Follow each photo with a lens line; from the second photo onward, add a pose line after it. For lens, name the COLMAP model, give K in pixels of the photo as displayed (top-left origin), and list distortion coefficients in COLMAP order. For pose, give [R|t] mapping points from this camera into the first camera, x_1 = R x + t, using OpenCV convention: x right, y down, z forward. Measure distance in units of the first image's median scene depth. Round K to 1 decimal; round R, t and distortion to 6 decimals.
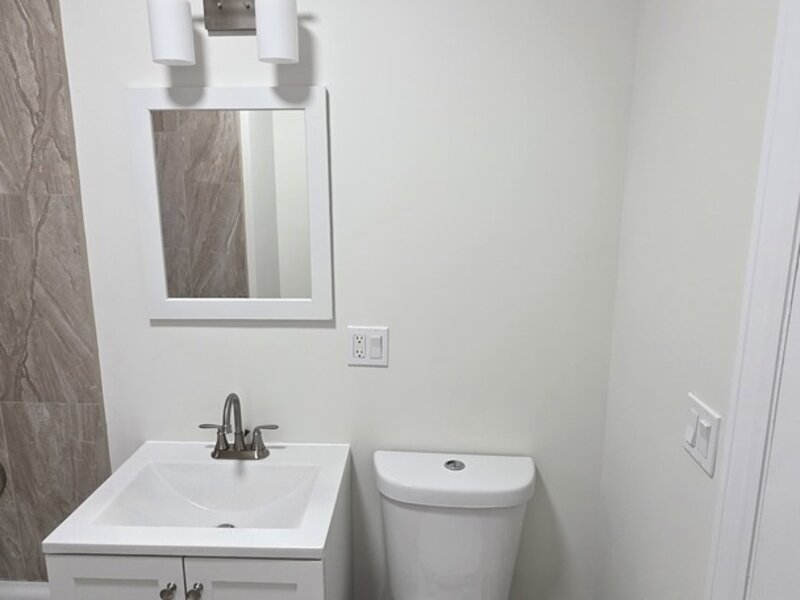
lens RADIAL K [[568.7, 0, 402.6], [0, 568.7, 297.7], [0, 0, 1]] dist [-0.005239, 0.004858]
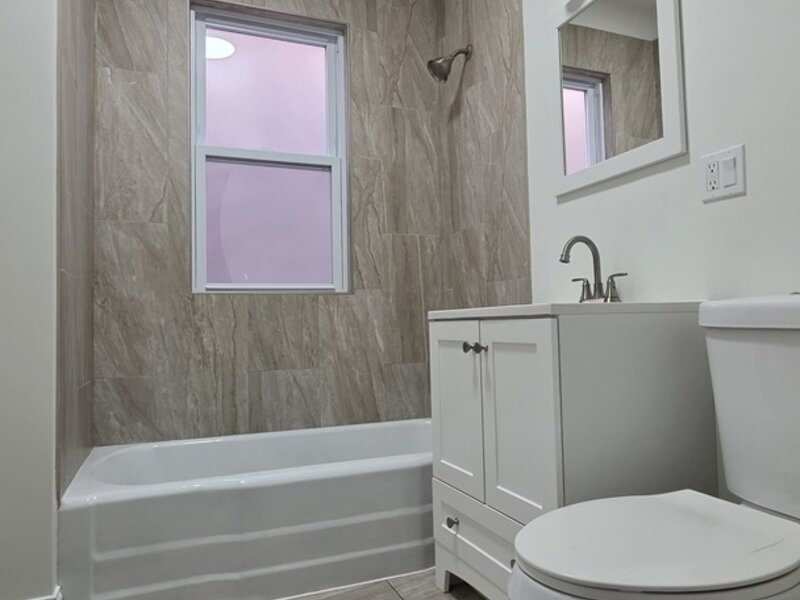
lens RADIAL K [[568.7, 0, 400.6], [0, 568.7, 300.9], [0, 0, 1]] dist [-0.005239, 0.004858]
pose [[0.420871, -0.049683, -0.905759, 0.503749], [-0.161817, 0.978372, -0.128857, 0.464189], [0.892571, 0.200800, 0.403729, 0.262516]]
